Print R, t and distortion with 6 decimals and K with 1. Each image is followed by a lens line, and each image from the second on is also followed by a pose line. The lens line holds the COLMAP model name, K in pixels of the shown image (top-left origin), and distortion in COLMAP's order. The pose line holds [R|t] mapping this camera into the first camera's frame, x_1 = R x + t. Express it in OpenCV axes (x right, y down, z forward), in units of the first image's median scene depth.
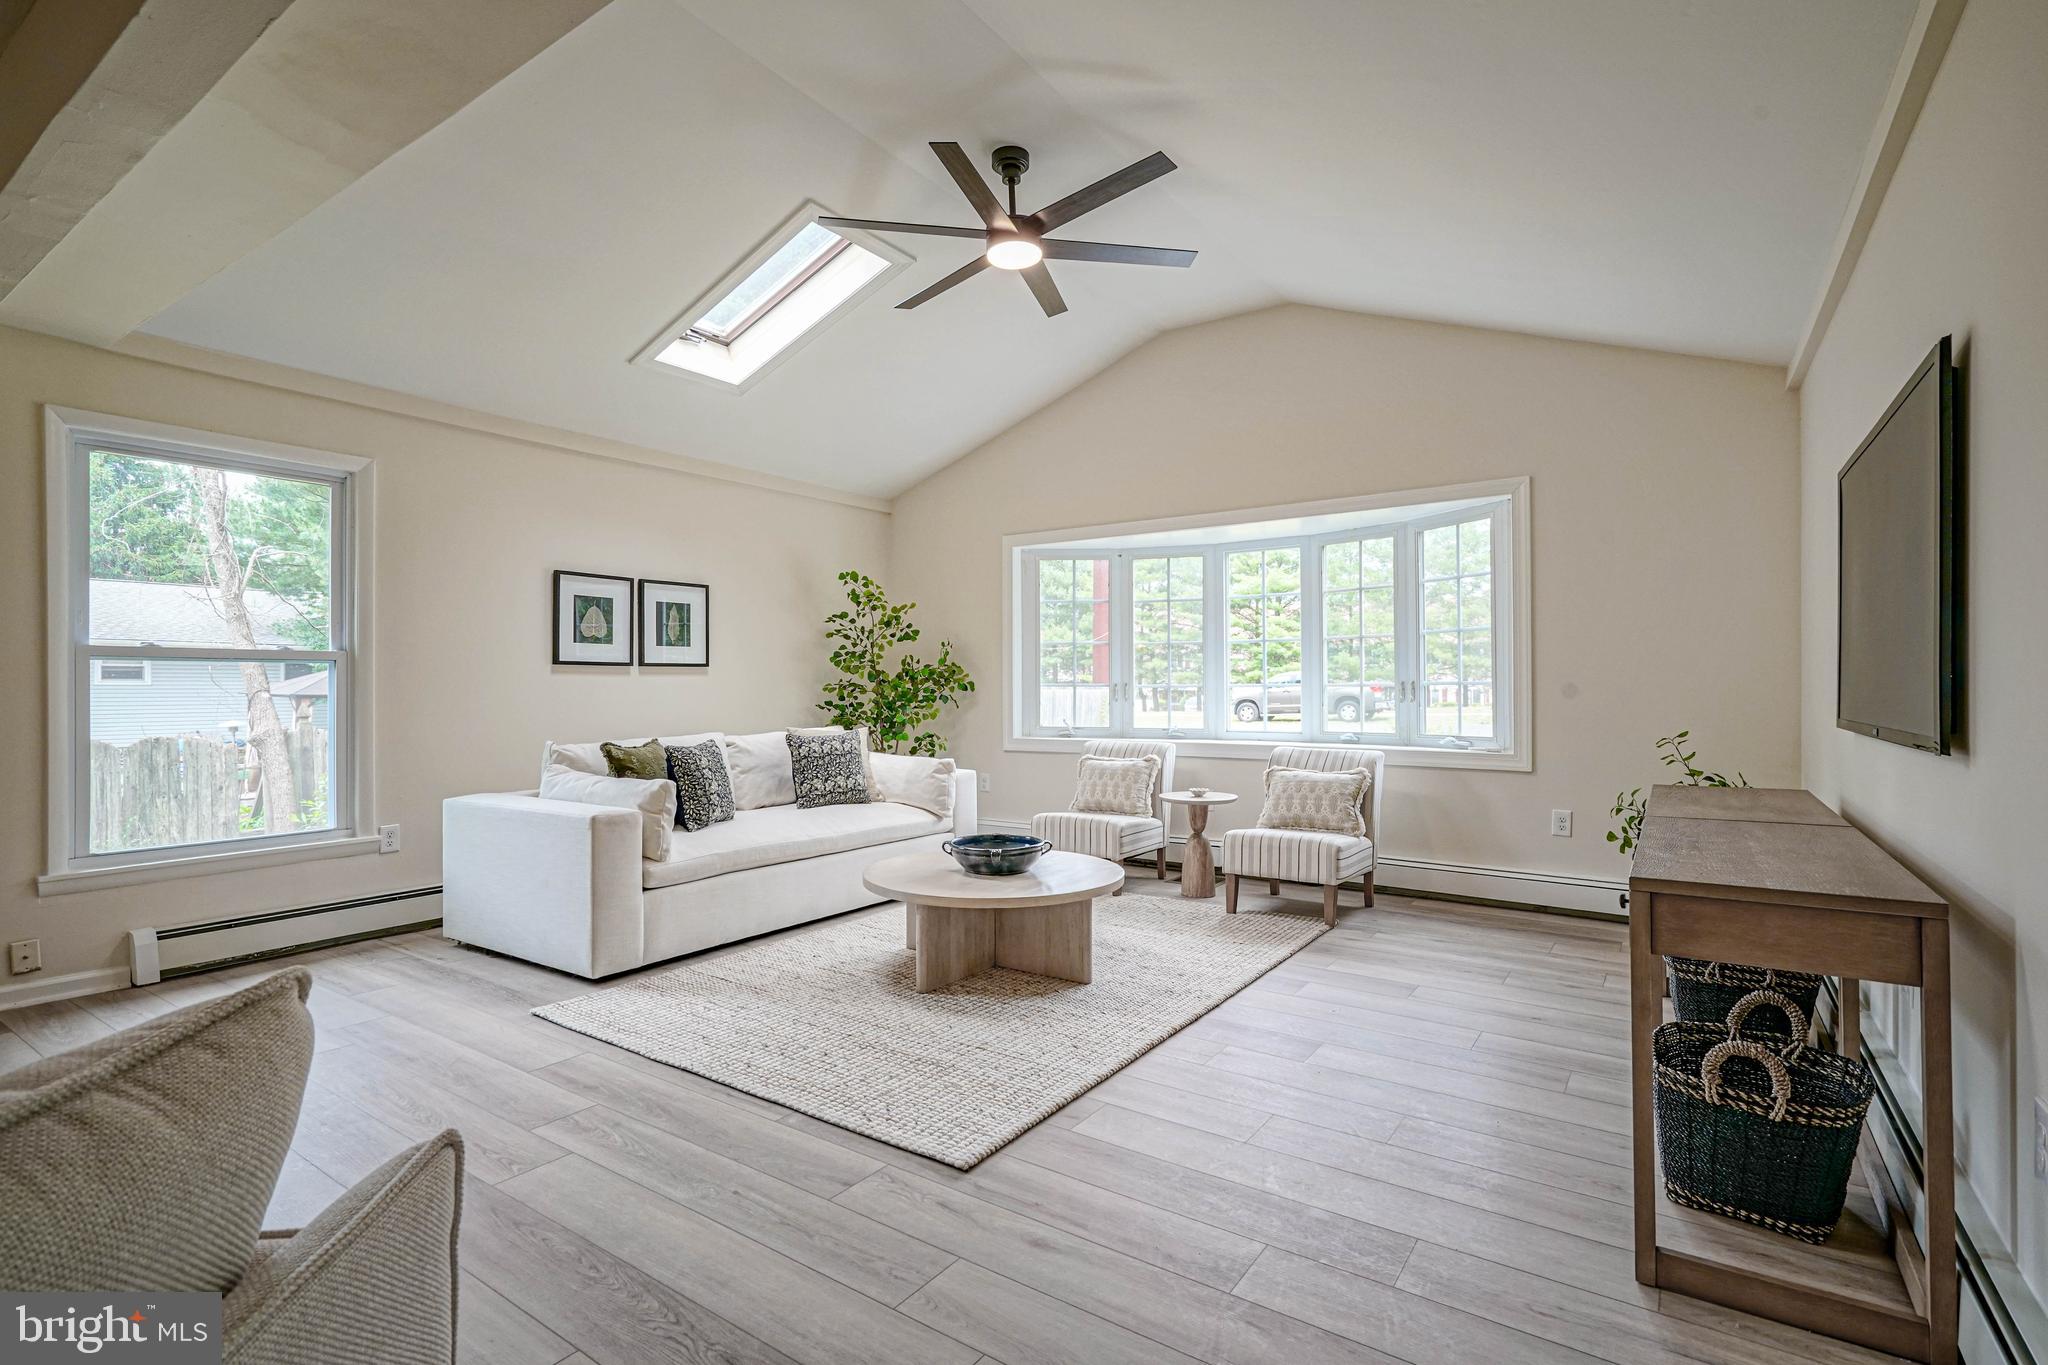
lens RADIAL K [[956.6, 0, 1015.7], [0, 956.6, 683.2], [0, 0, 1]] dist [-0.006443, 0.003620]
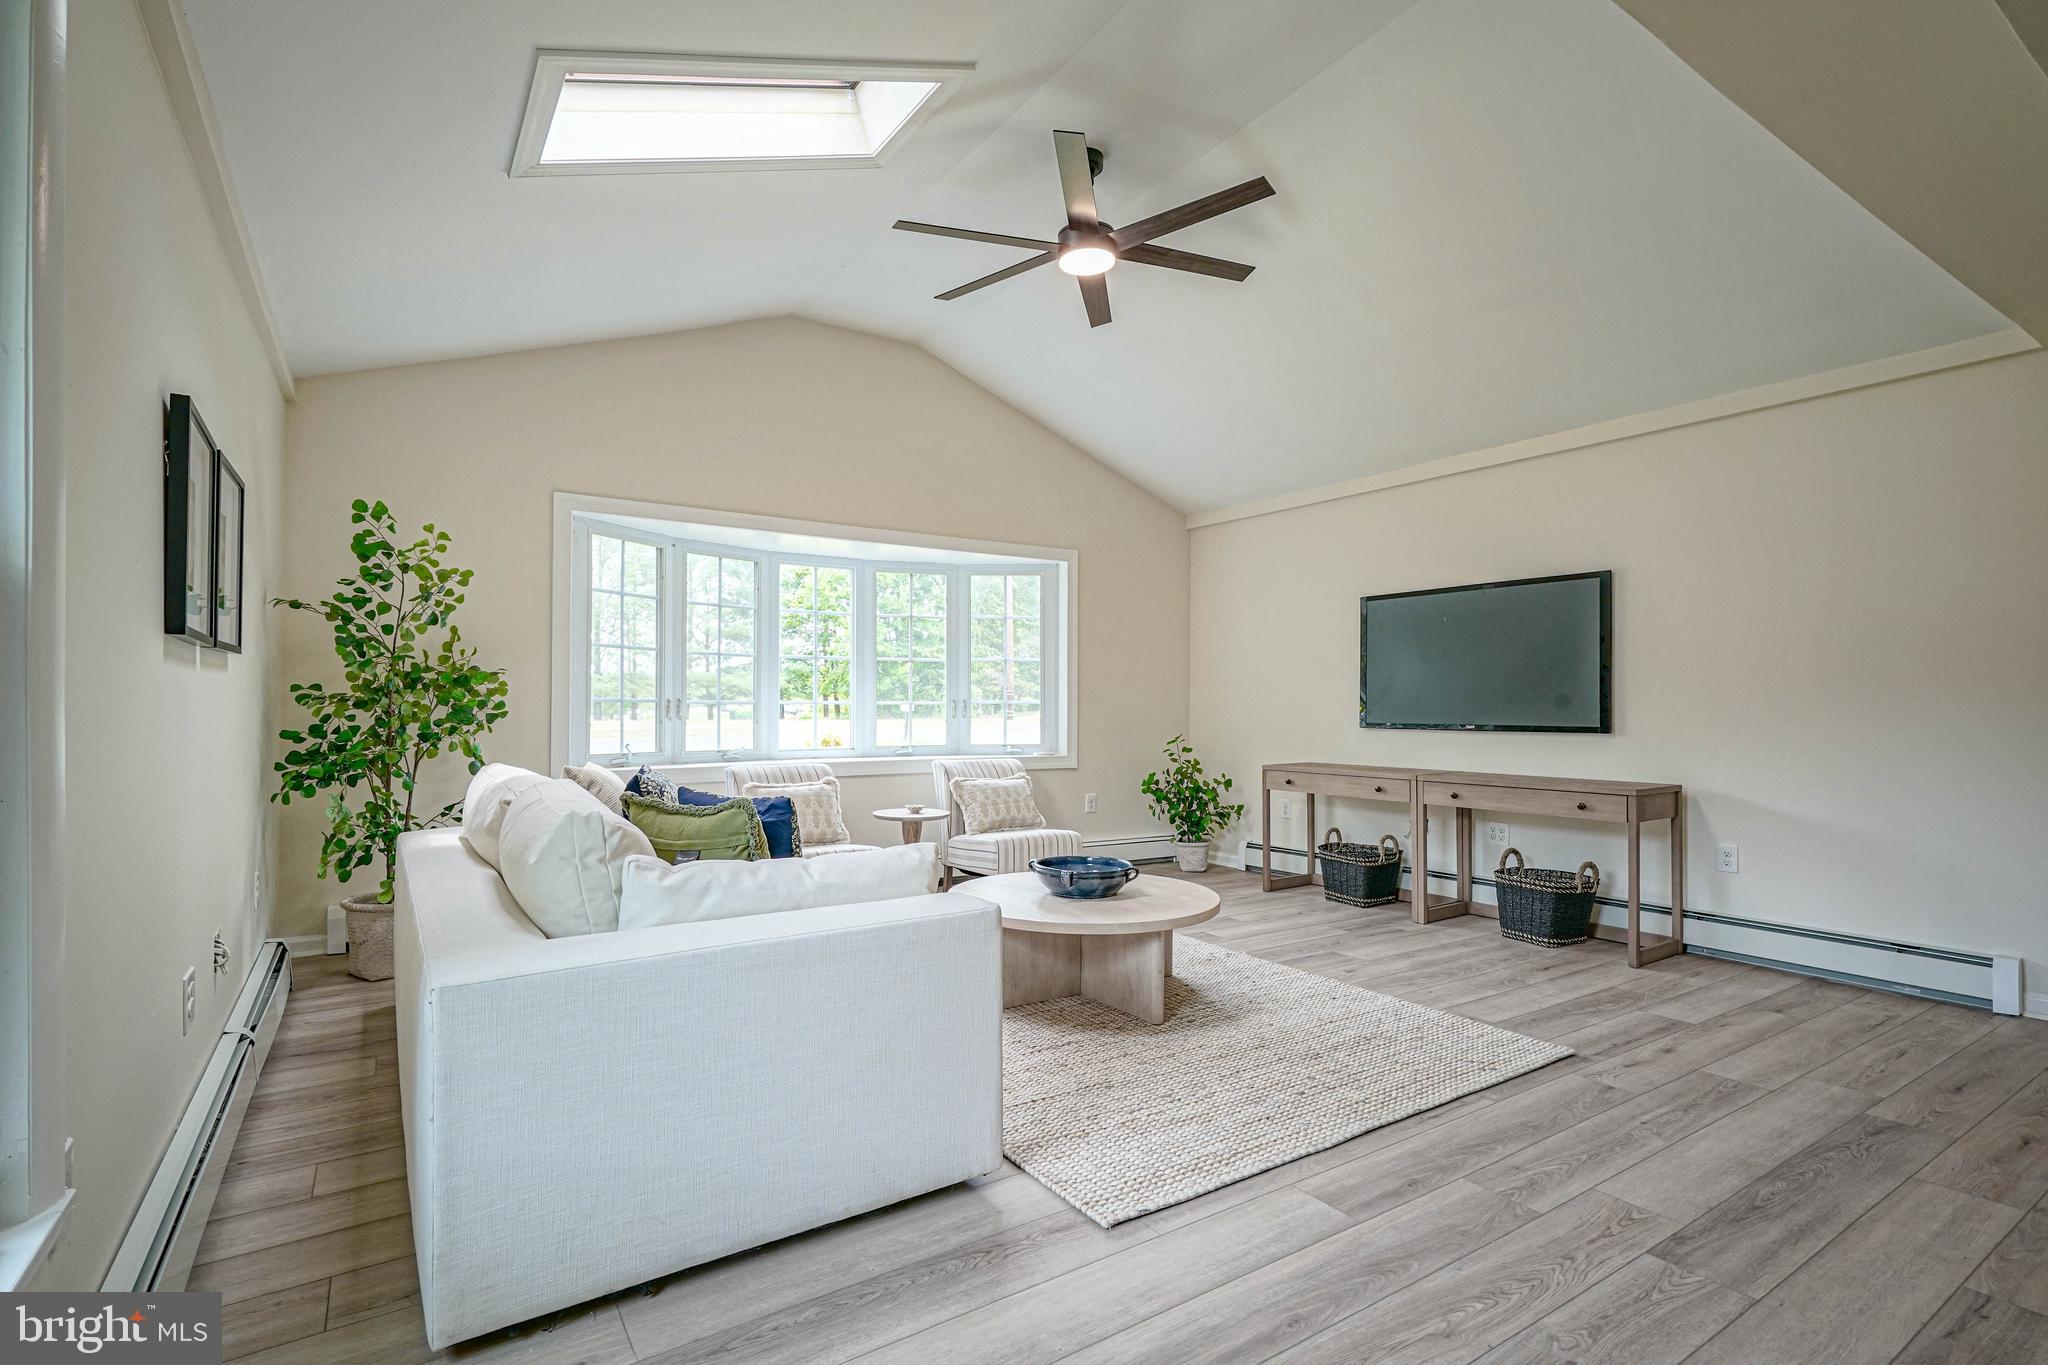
lens RADIAL K [[956.6, 0, 1015.5], [0, 956.6, 696.3], [0, 0, 1]] dist [-0.006443, 0.003620]
pose [[0.382143, 0.013318, 0.924007, -1.281506], [-0.008211, 0.999906, -0.011016, 0.011977], [-0.924067, -0.003377, 0.382216, 0.952993]]
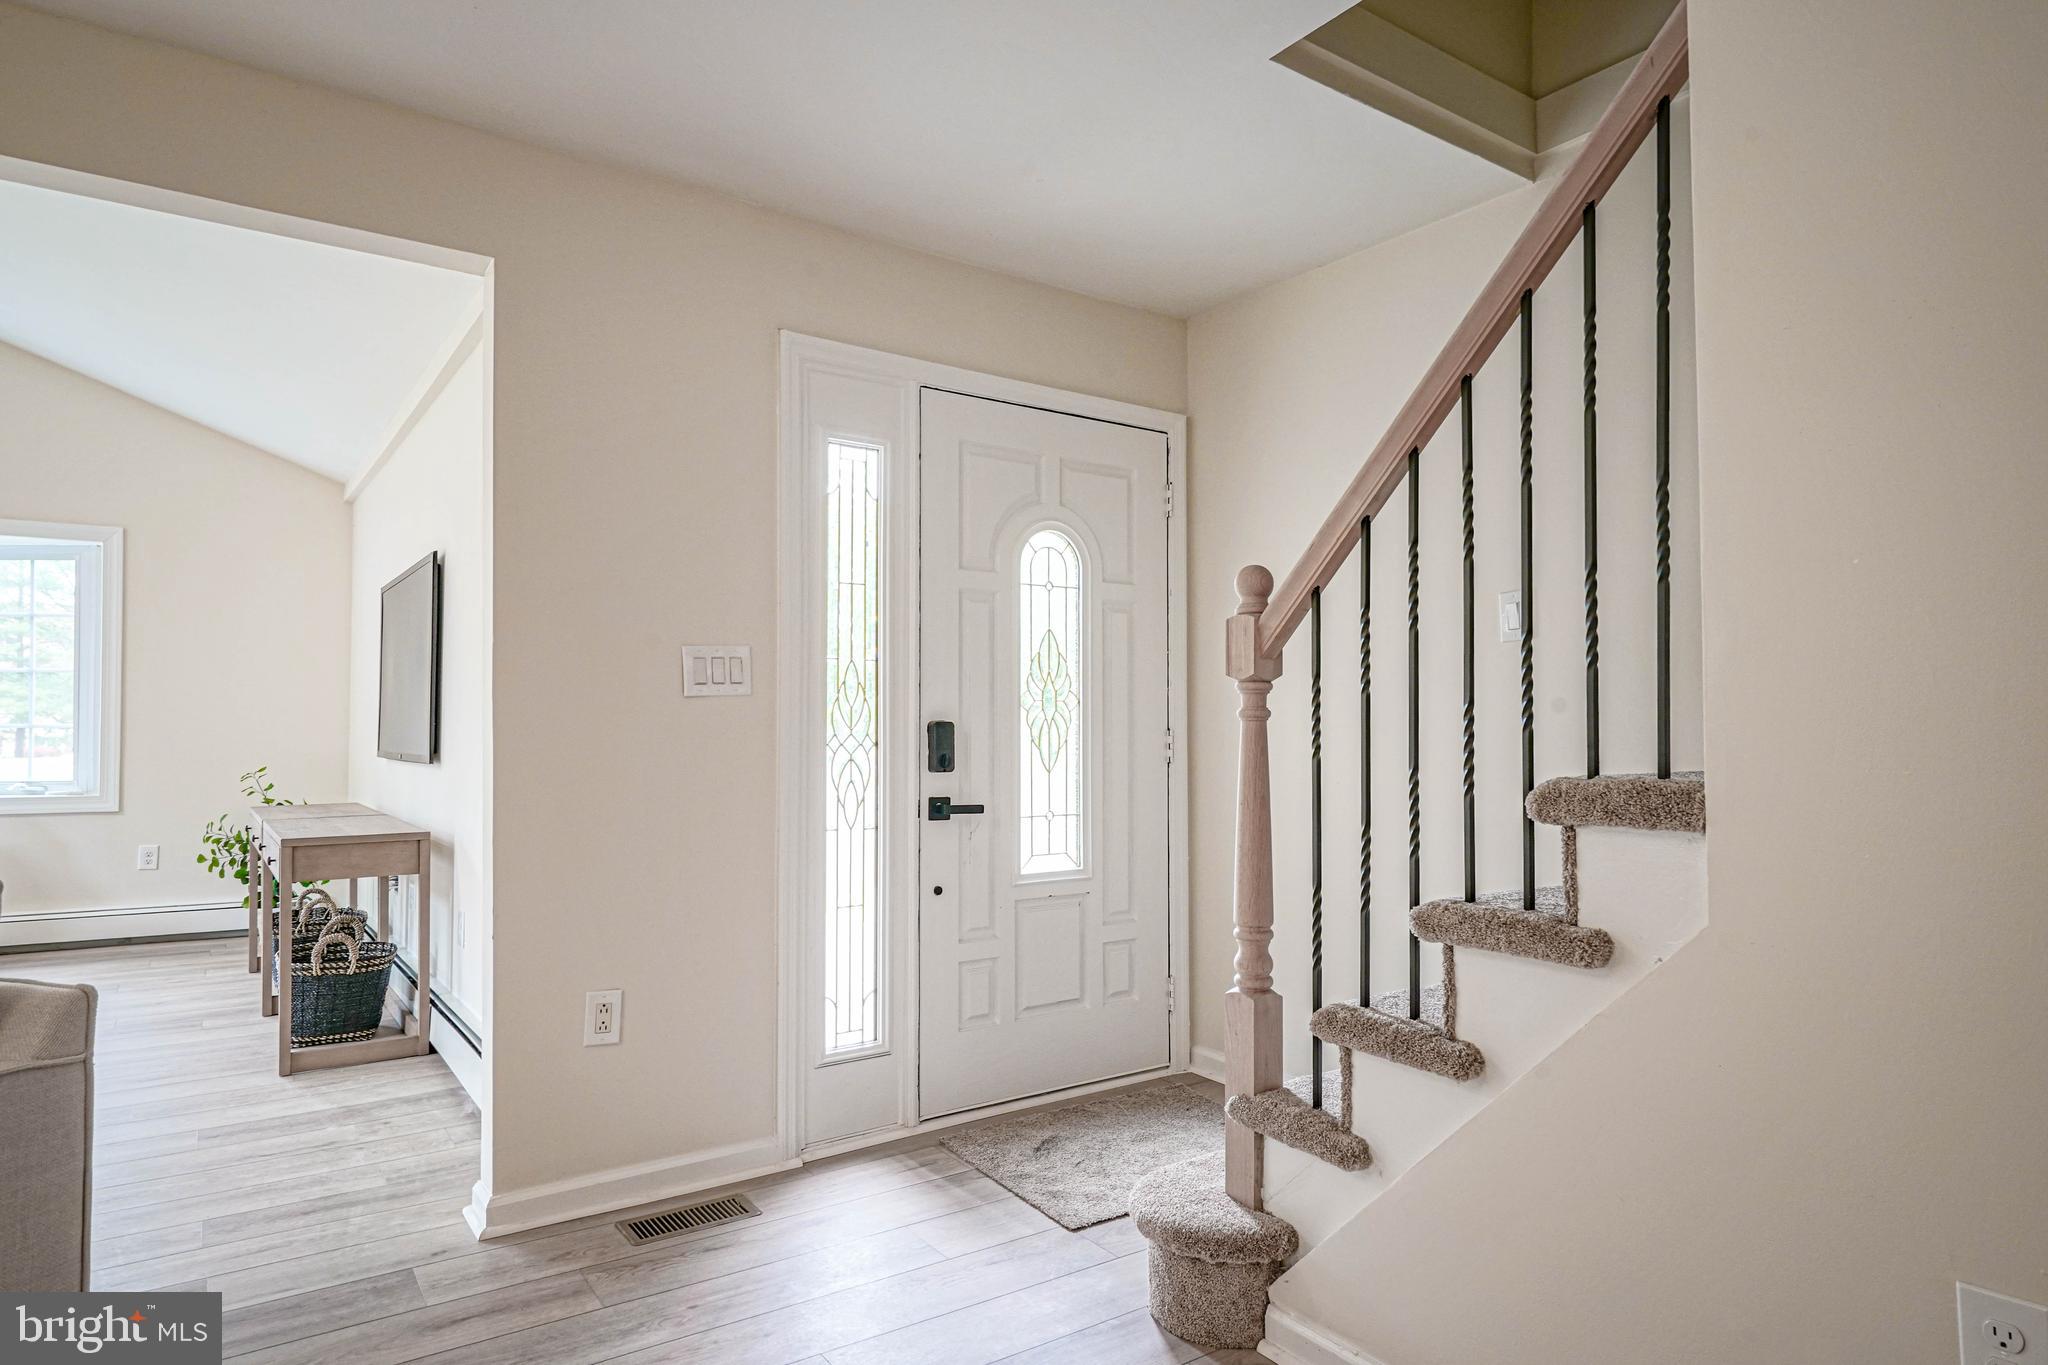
lens RADIAL K [[1180.9, 0, 1018.4], [0, 1180.9, 691.7], [0, 0, 1]] dist [-0.002722, 0.000334]
pose [[0.338574, 0.031607, 0.940409, -0.579010], [-0.003372, 0.999470, -0.032378, 0.001974], [-0.940934, 0.007792, 0.338502, -0.614197]]
